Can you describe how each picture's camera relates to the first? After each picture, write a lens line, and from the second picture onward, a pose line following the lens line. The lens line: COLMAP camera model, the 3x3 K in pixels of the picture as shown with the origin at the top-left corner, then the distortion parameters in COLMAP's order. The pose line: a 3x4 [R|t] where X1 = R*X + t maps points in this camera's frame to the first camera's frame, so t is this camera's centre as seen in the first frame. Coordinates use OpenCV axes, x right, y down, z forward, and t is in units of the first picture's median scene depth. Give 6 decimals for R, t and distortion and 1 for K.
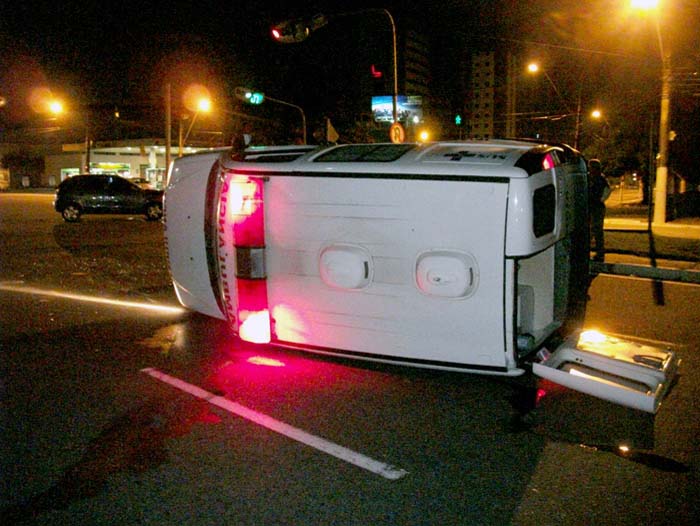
lens RADIAL K [[685.6, 0, 350.0], [0, 685.6, 263.0], [0, 0, 1]] dist [-0.117404, 0.024784]
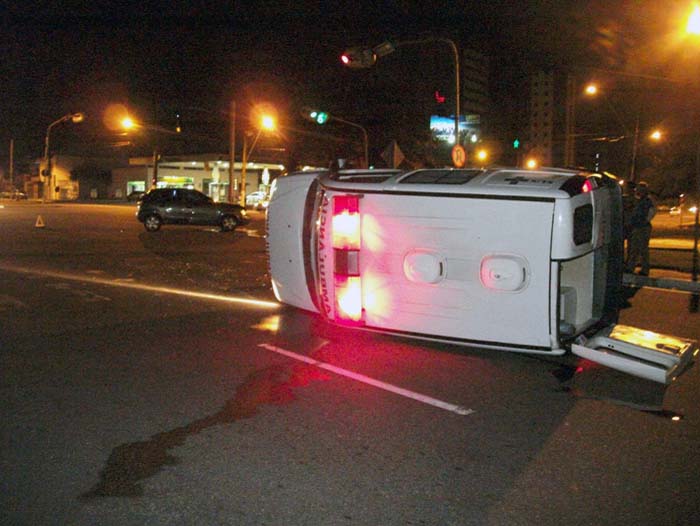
lens RADIAL K [[685.6, 0, 350.0], [0, 685.6, 263.0], [0, 0, 1]] dist [-0.117404, 0.024784]
pose [[0.996575, 0.022674, -0.079525, -0.028802], [-0.024614, 0.999421, -0.023506, 0.021873], [0.078946, 0.025383, 0.996556, -0.182778]]
